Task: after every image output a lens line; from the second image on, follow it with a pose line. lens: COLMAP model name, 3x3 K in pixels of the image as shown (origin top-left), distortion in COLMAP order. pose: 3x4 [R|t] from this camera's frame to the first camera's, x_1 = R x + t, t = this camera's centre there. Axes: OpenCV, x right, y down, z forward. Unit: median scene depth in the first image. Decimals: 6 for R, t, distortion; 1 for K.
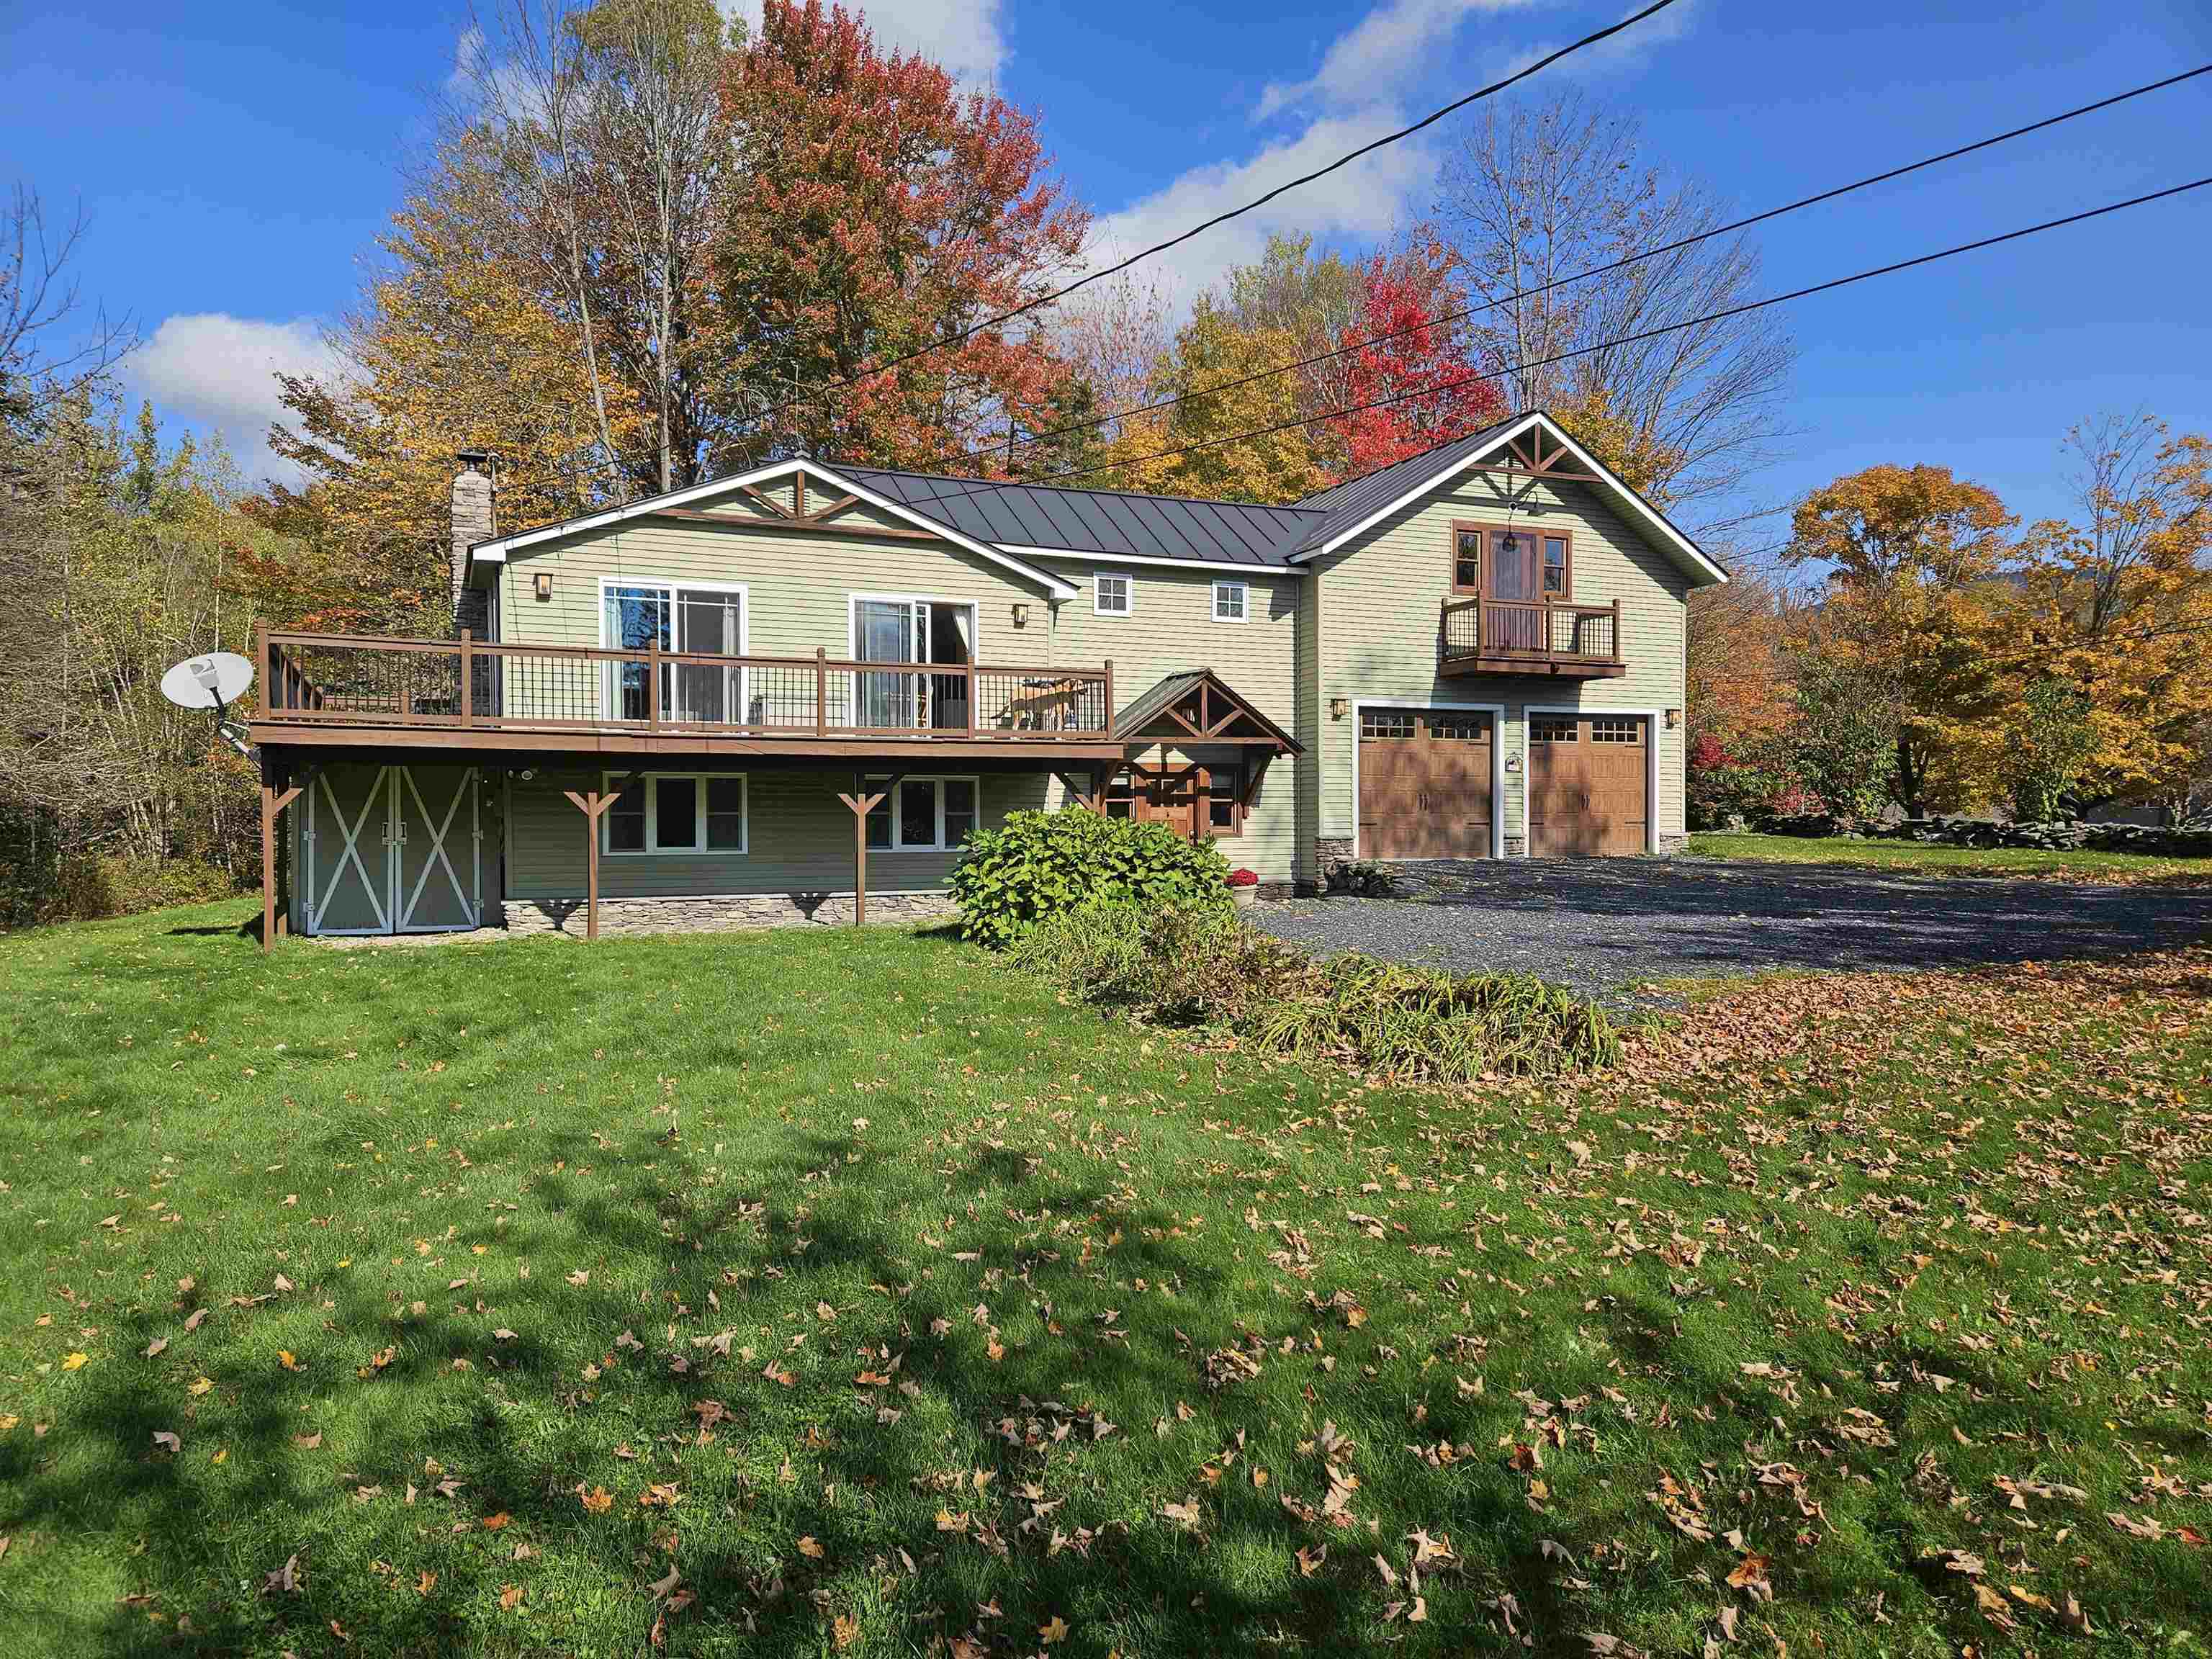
lens RADIAL K [[1490.3, 0, 1106.0], [0, 1490.3, 829.5], [0, 0, 1]] dist [0.094128, -0.002027]
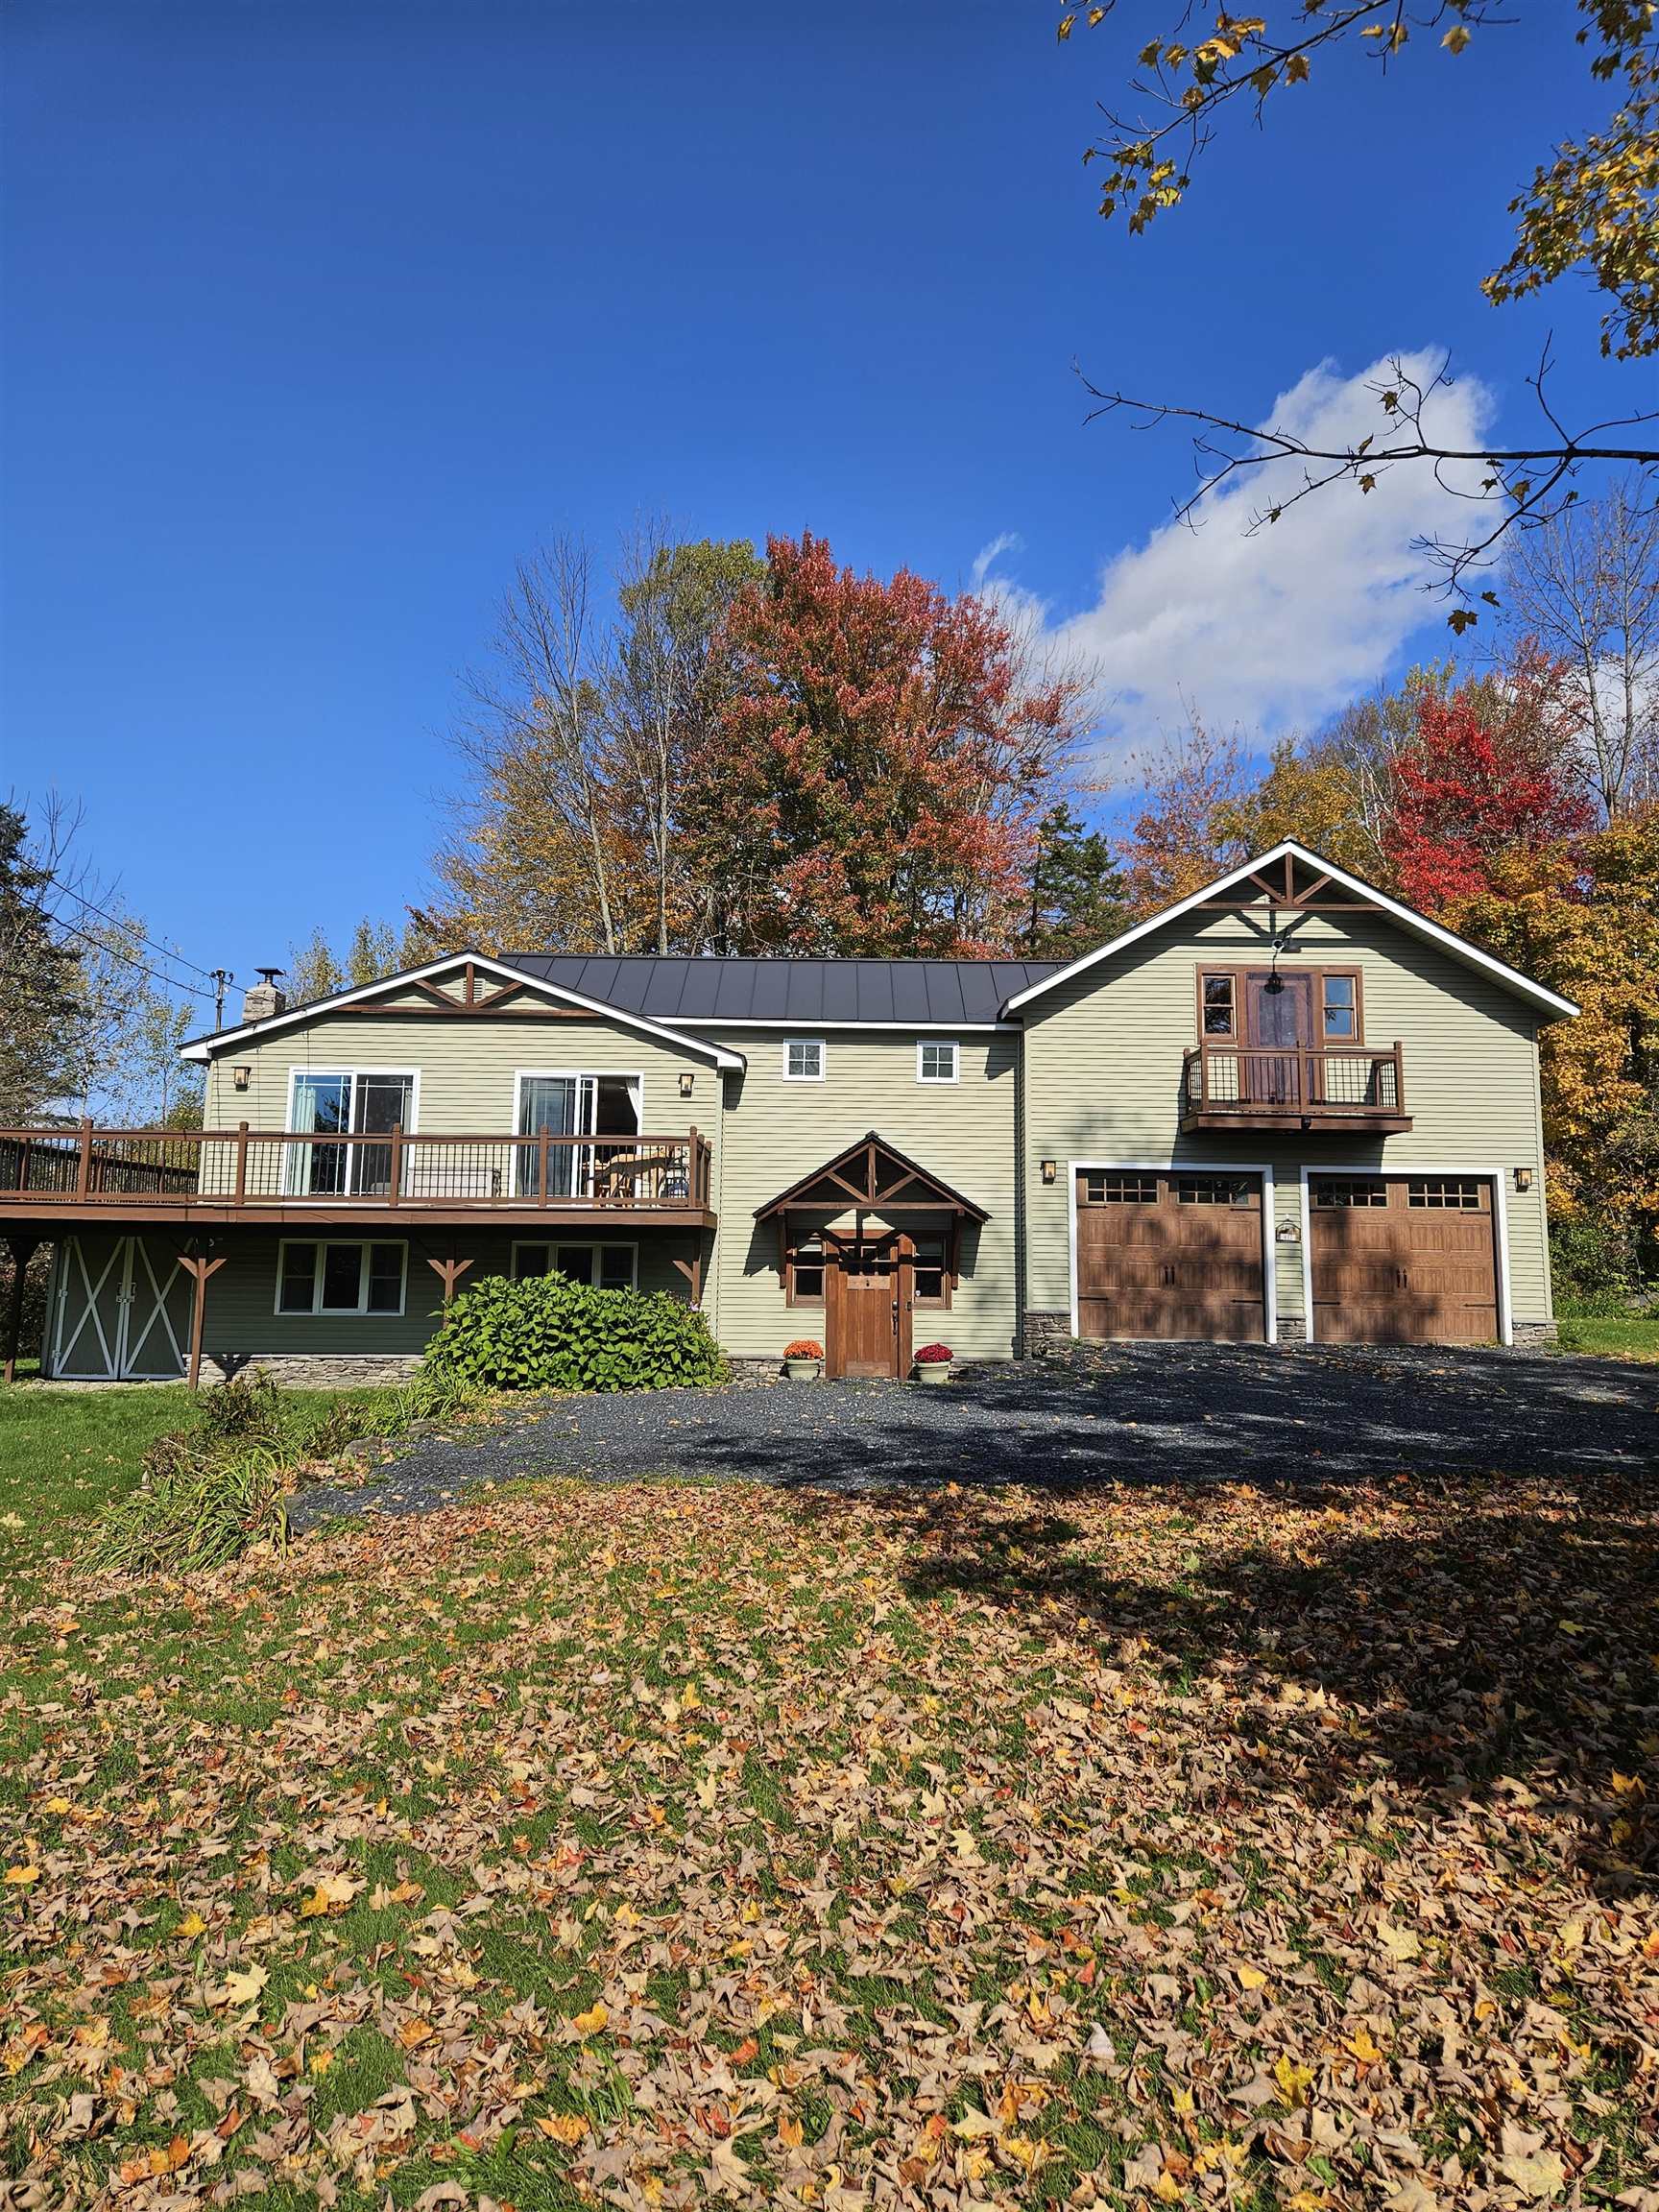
lens RADIAL K [[1490.3, 0, 829.5], [0, 1490.3, 1106.0], [0, 0, 1]] dist [0.094128, -0.002027]
pose [[0.923102, -0.031043, -0.383300, 0.384397], [-0.017857, 0.992201, -0.123363, -0.004335], [0.384140, 0.120721, 0.915349, 0.096024]]
